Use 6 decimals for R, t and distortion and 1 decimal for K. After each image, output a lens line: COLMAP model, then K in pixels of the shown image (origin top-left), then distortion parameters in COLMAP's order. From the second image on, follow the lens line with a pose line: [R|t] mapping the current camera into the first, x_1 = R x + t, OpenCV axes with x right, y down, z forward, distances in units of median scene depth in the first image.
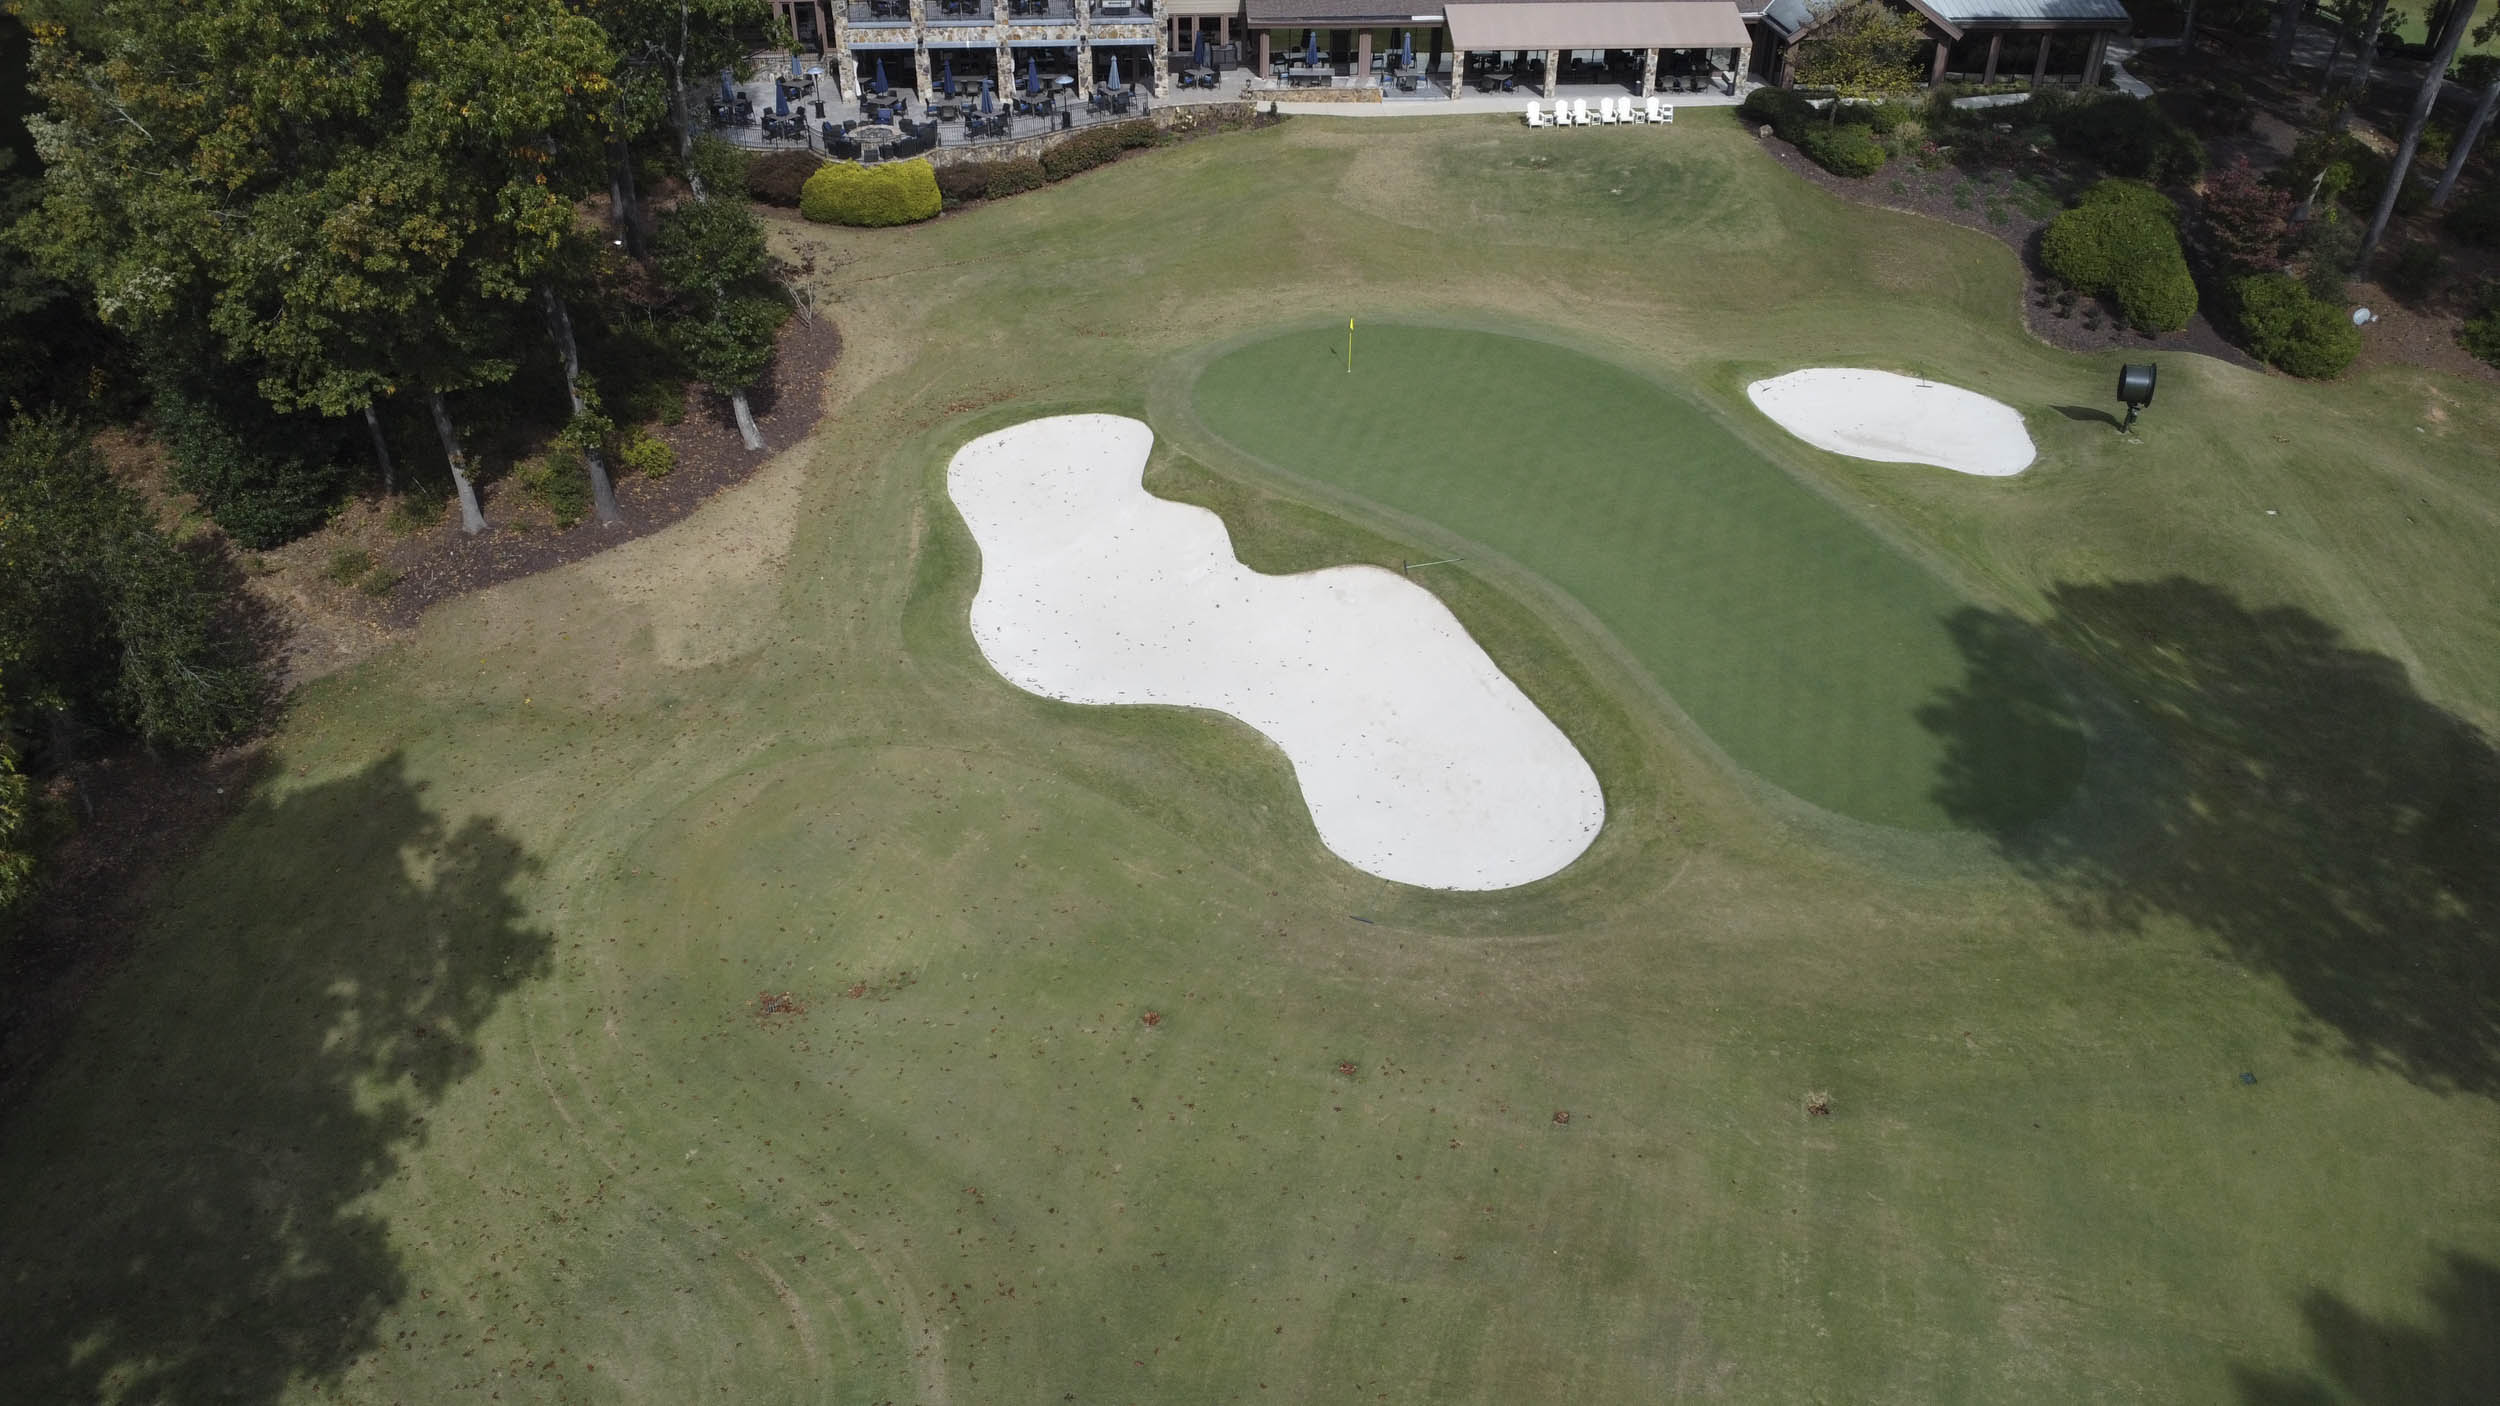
lens RADIAL K [[1818.3, 0, 1241.6], [0, 1818.3, 687.2], [0, 0, 1]] dist [-0.019617, -0.023014]
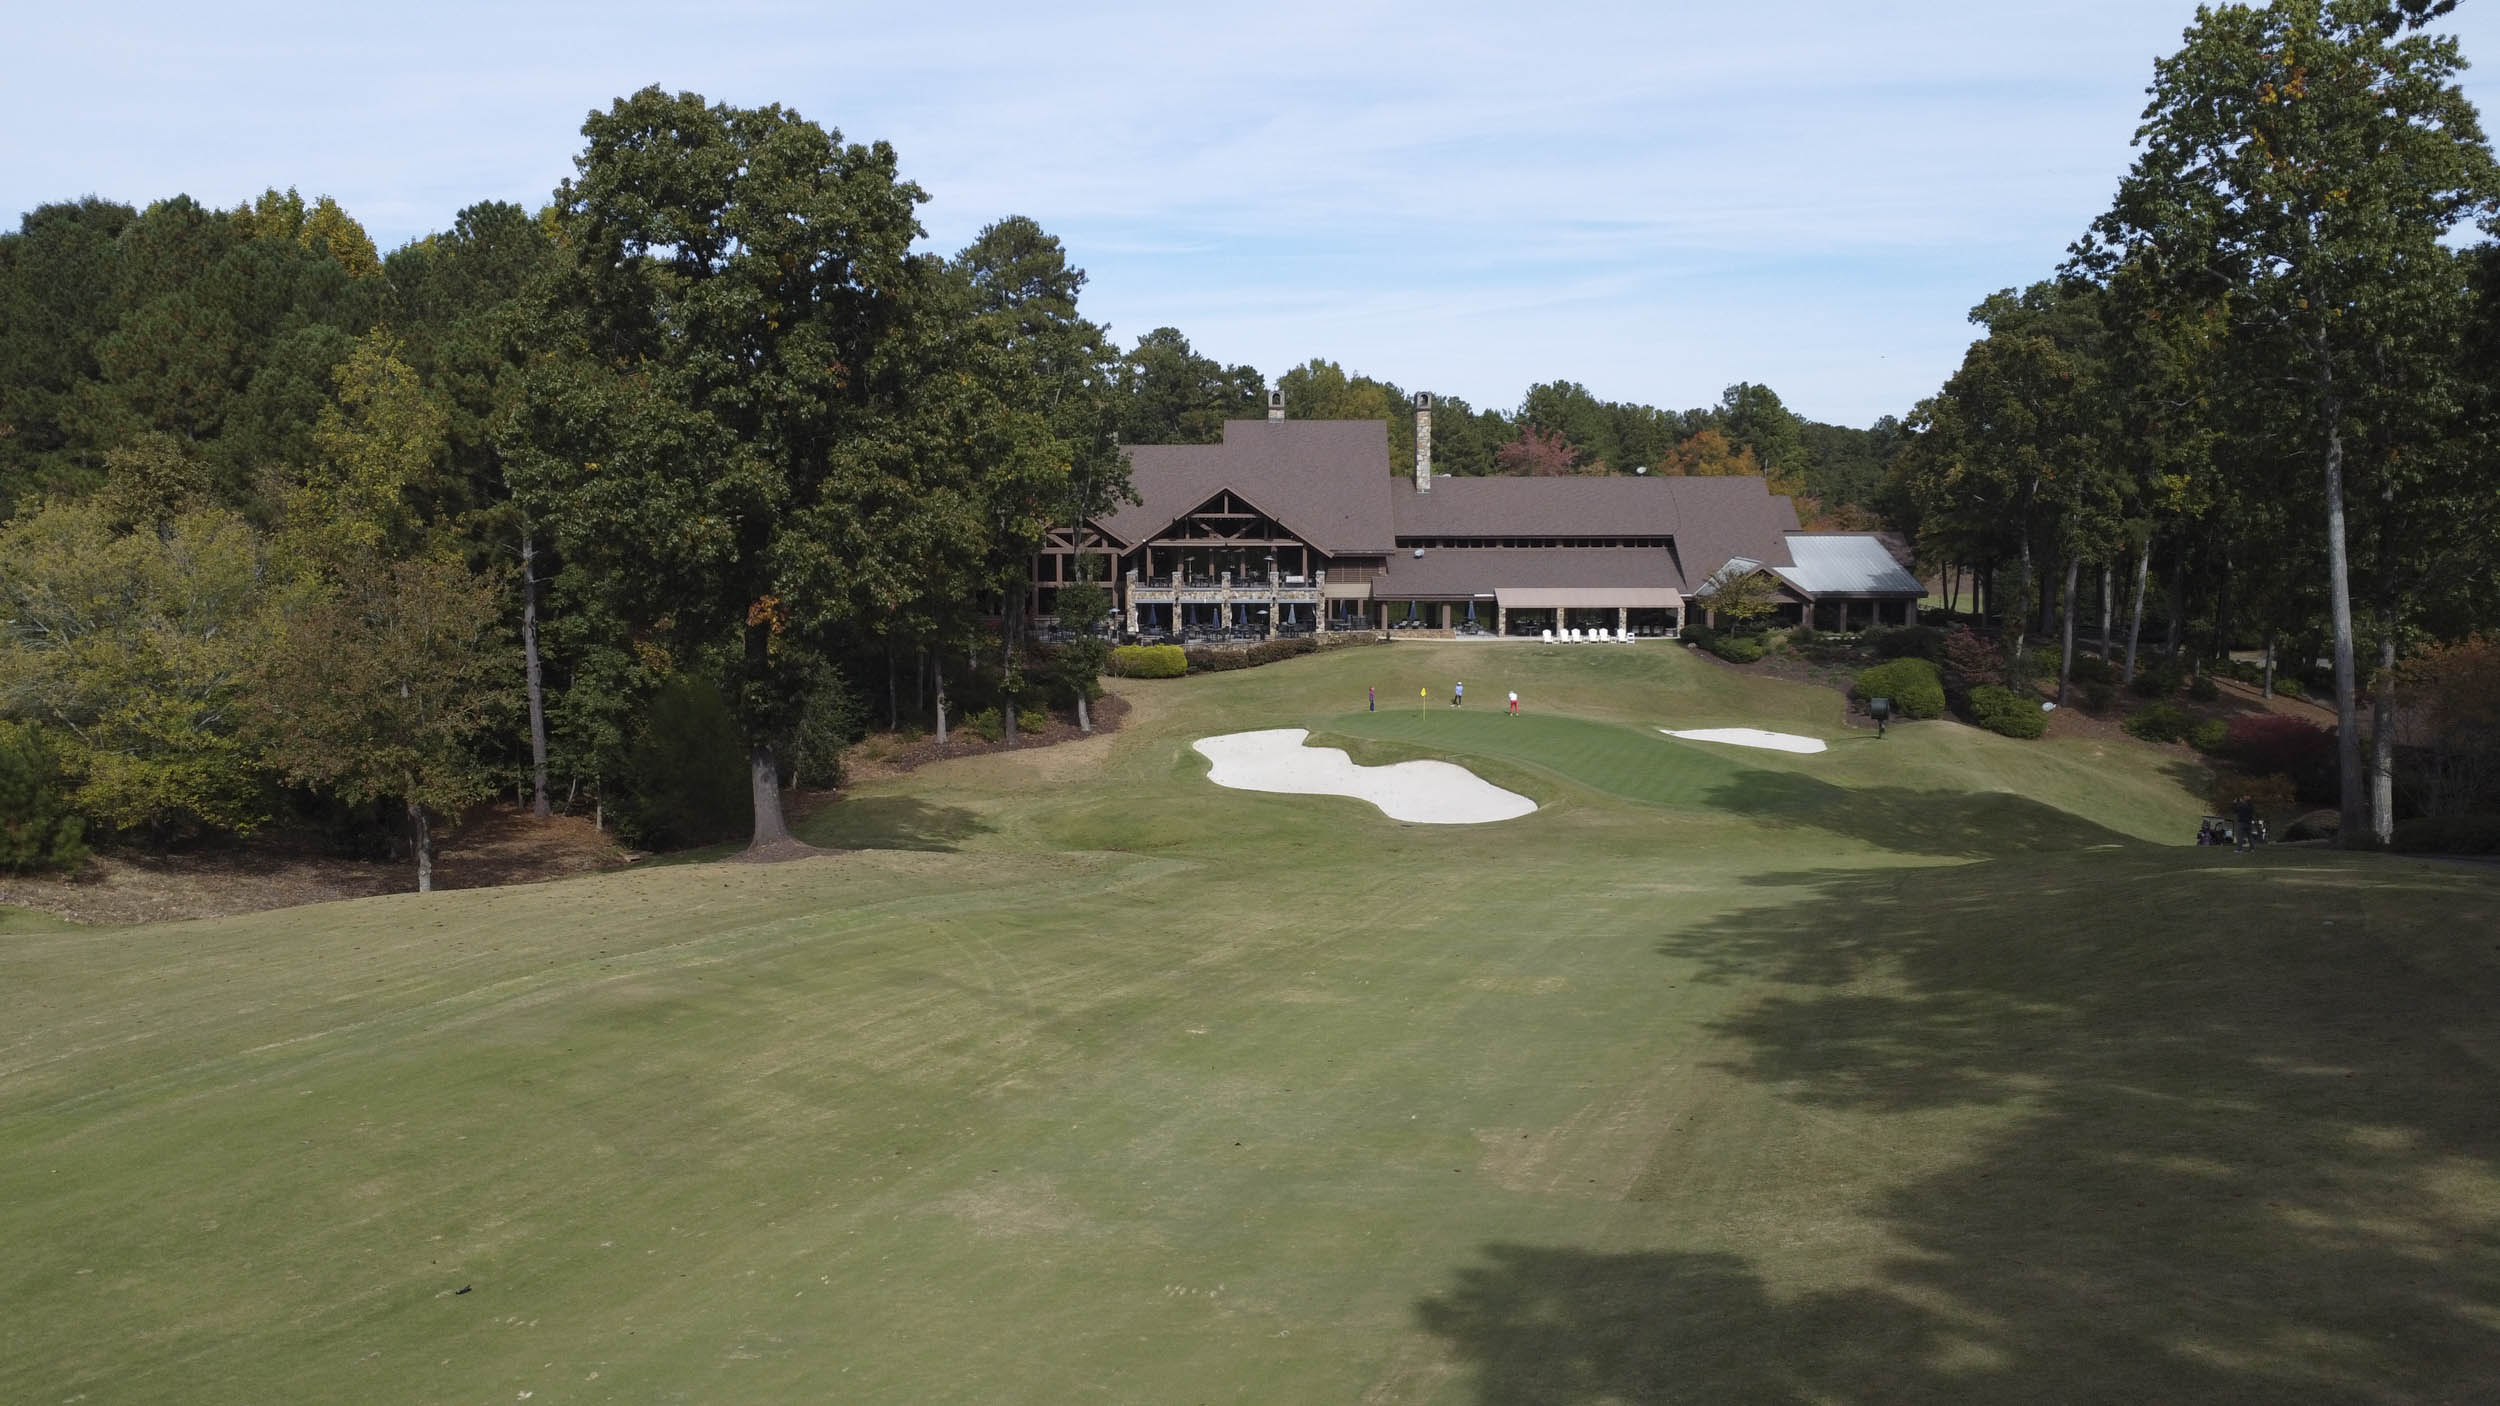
lens RADIAL K [[1818.3, 0, 1241.6], [0, 1818.3, 687.2], [0, 0, 1]] dist [-0.019617, -0.023014]
pose [[0.995874, 0.005981, -0.090550, 0.043581], [-0.046833, 0.888554, -0.456375, 0.598848], [0.077729, 0.458733, 0.885168, -0.557112]]
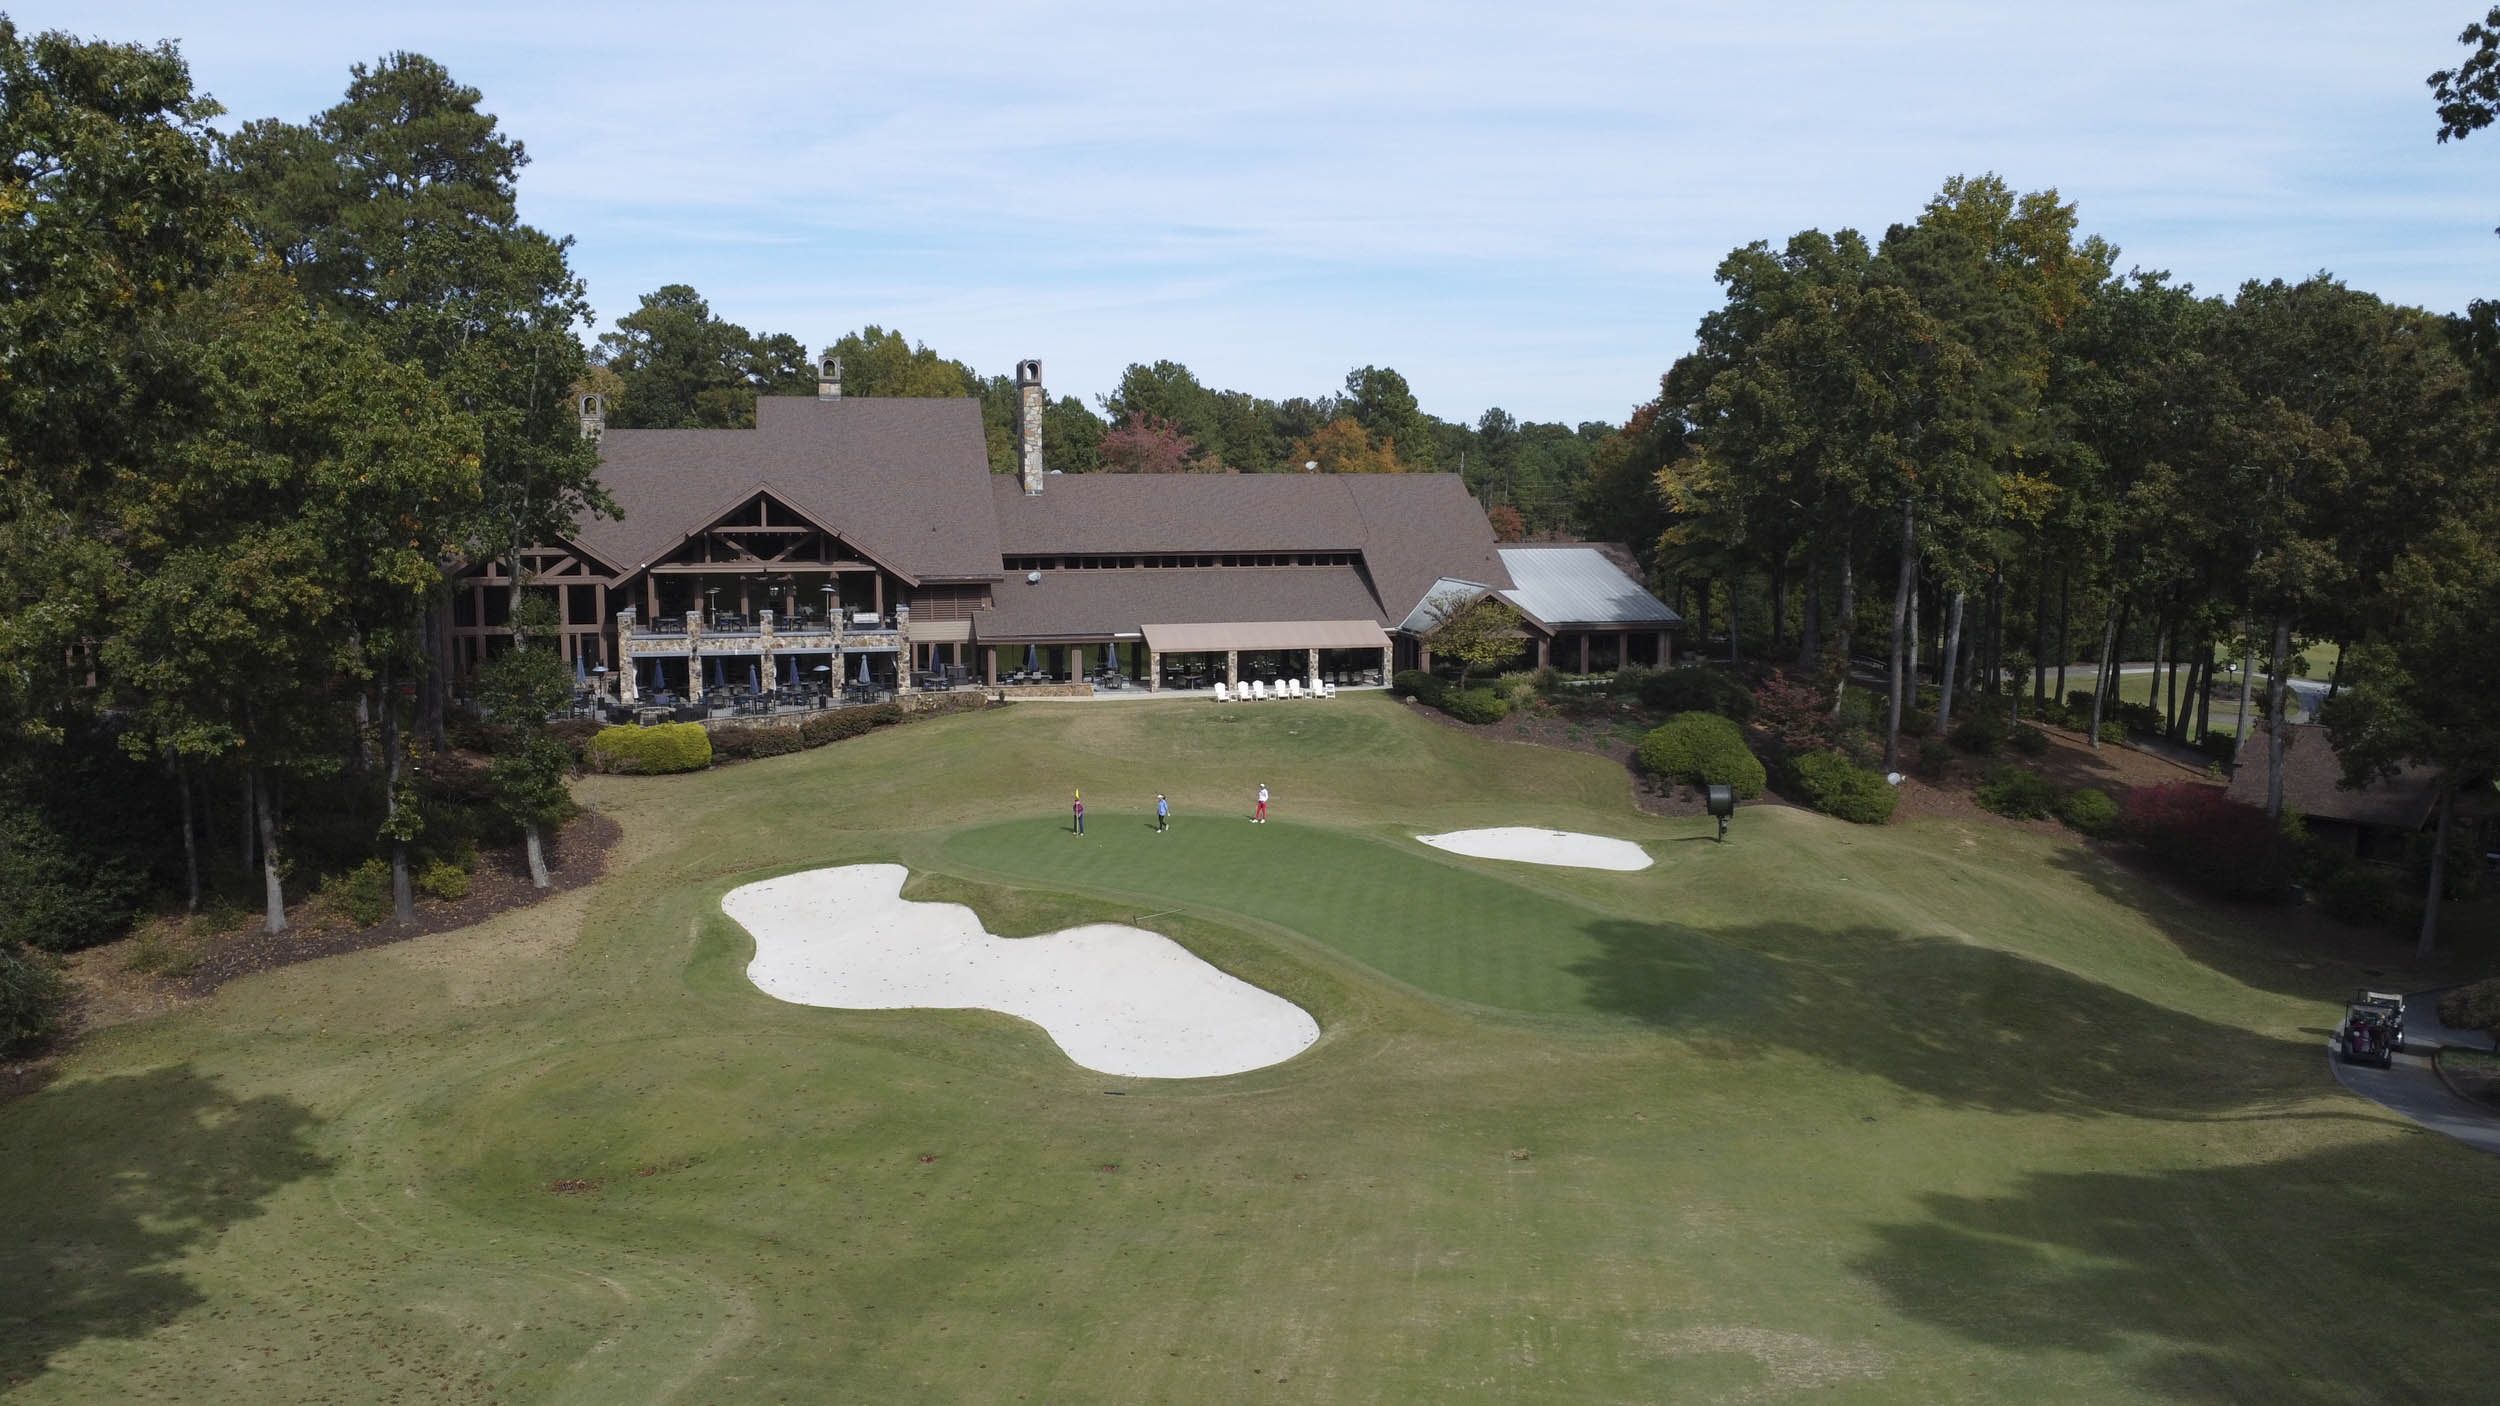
lens RADIAL K [[1815.4, 0, 1240.4], [0, 1815.4, 690.9], [0, 0, 1]] dist [-0.017768, -0.030269]
pose [[0.987289, -0.021446, 0.157481, -0.018604], [0.090670, 0.889796, -0.447261, 0.273358], [-0.130533, 0.455855, 0.880430, -0.073666]]
